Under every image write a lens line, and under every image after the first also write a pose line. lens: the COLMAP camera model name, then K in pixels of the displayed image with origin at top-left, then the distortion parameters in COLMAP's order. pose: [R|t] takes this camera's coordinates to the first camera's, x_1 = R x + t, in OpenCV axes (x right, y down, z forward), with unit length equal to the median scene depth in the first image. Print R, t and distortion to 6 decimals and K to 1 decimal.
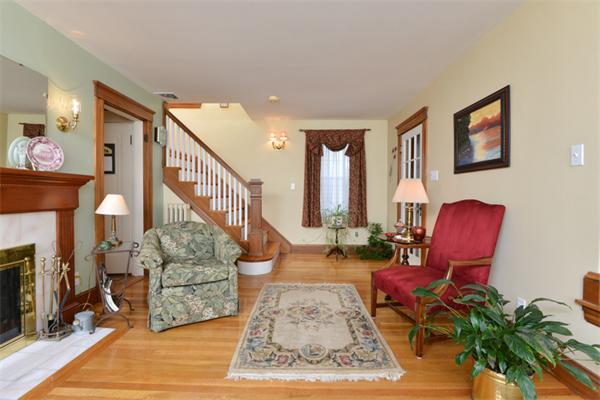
lens RADIAL K [[278.7, 0, 298.6], [0, 278.7, 197.7], [0, 0, 1]] dist [-0.006126, -0.001035]
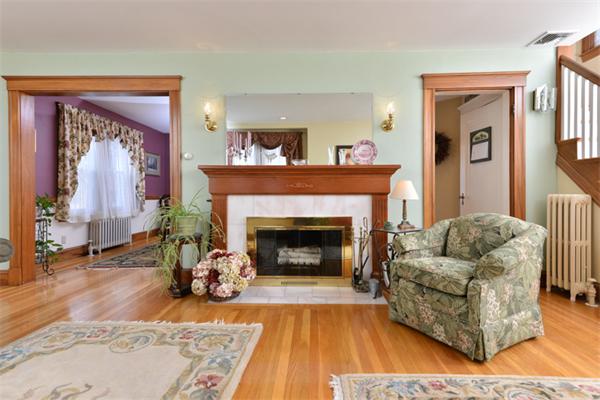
lens RADIAL K [[300.7, 0, 300.5], [0, 300.7, 197.0], [0, 0, 1]] dist [0.014833, -0.001434]
pose [[-0.008549, 0.003009, -0.999959, 0.423798], [-0.005971, 0.999977, 0.003060, 0.044307], [0.999946, 0.005997, -0.008531, 0.544041]]
